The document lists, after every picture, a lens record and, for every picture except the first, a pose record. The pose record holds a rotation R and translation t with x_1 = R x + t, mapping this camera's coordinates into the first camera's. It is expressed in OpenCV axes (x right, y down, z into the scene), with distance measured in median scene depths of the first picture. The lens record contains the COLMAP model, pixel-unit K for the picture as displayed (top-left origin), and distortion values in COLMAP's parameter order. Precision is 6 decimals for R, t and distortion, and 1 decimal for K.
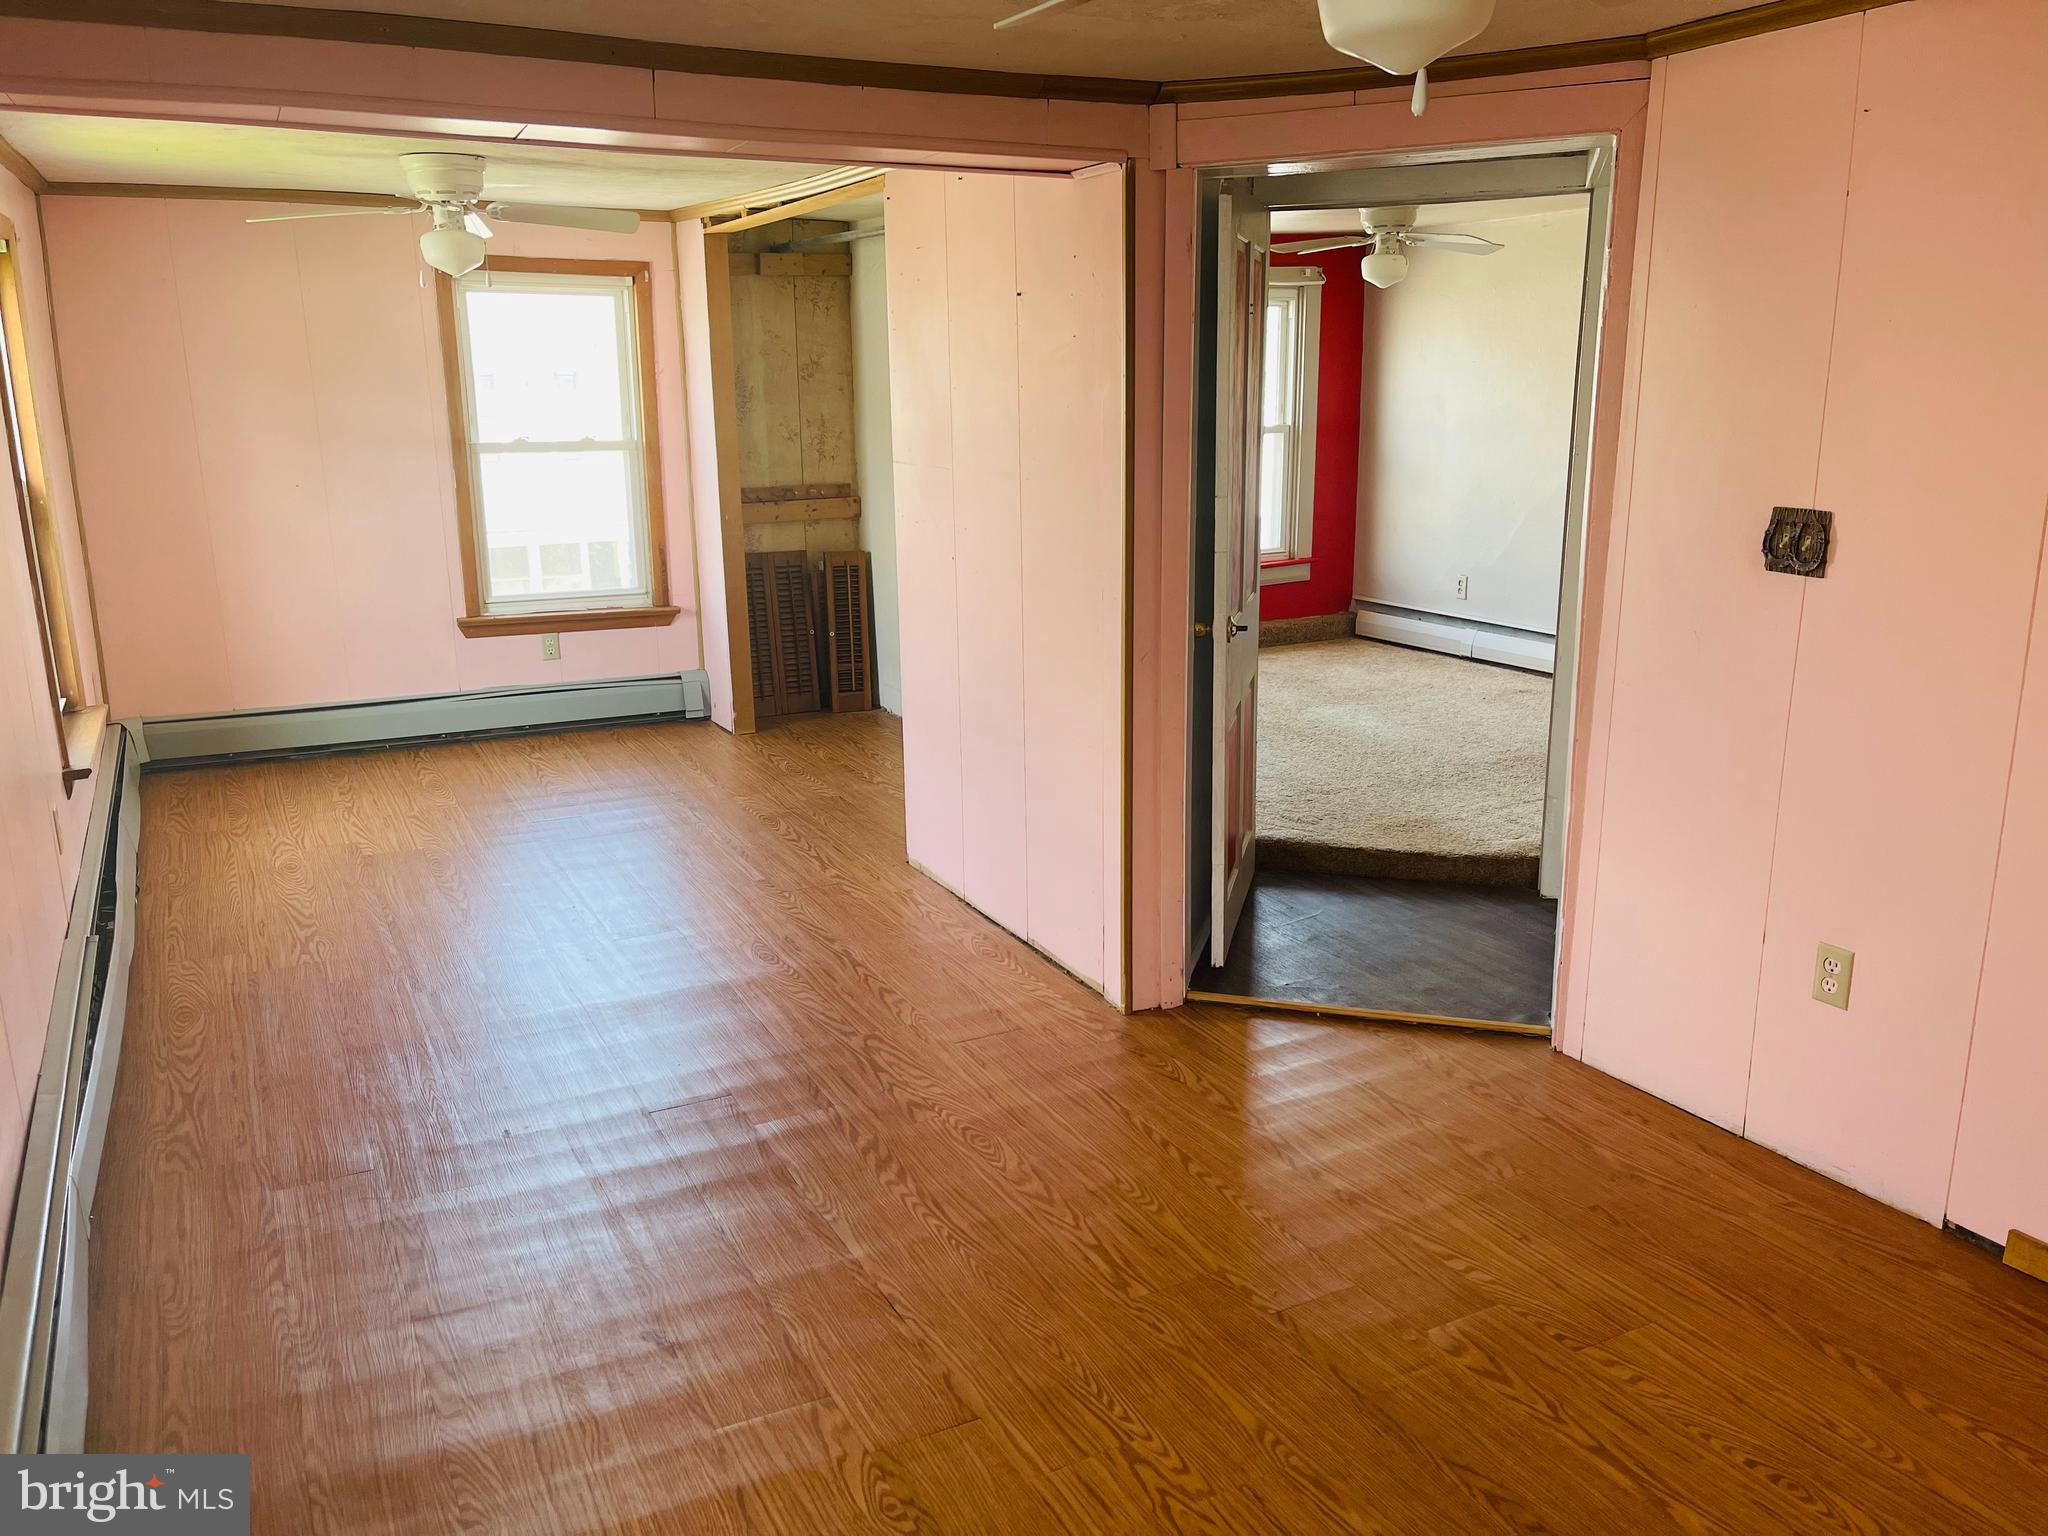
lens RADIAL K [[1566.8, 0, 1021.8], [0, 1566.8, 774.9], [0, 0, 1]] dist [0.051634, -0.000295]
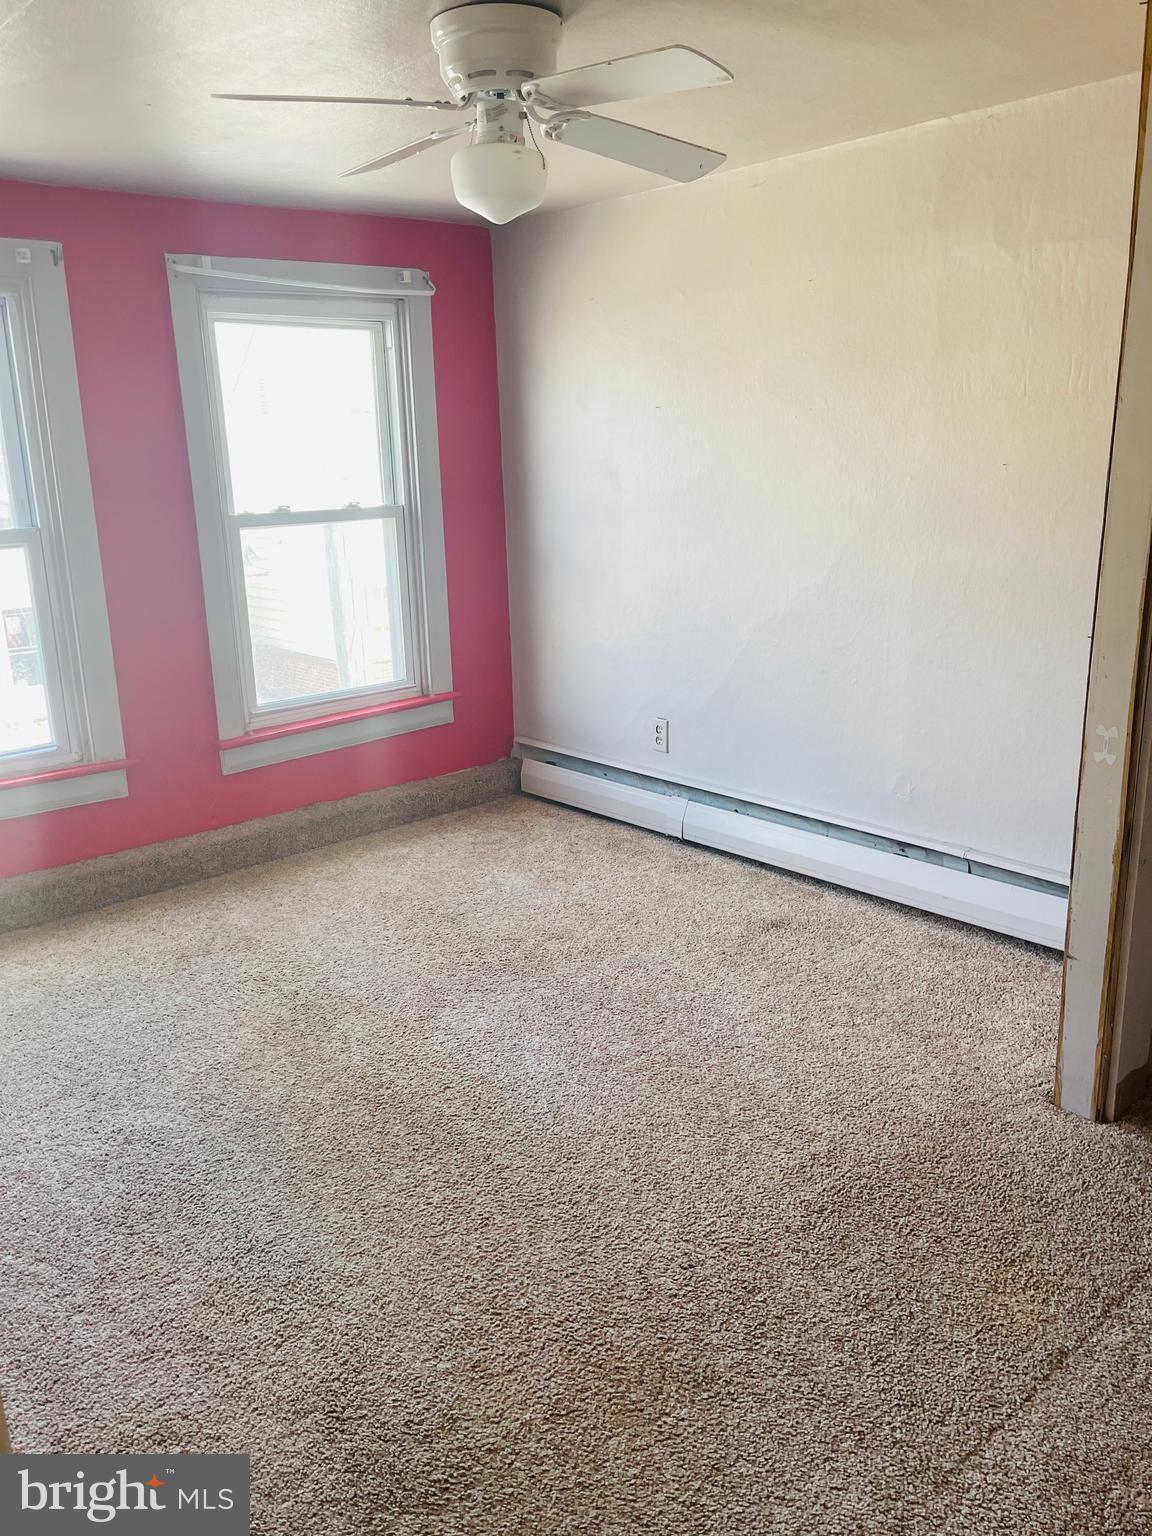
lens RADIAL K [[1175.1, 0, 582.0], [0, 1175.1, 765.1], [0, 0, 1]] dist [0.051634, -0.000295]
pose [[0.969386, -0.072186, 0.234691, 0.117107], [0.069320, 0.997385, 0.020451, -0.115593], [-0.235553, -0.003556, 0.971855, 0.483060]]
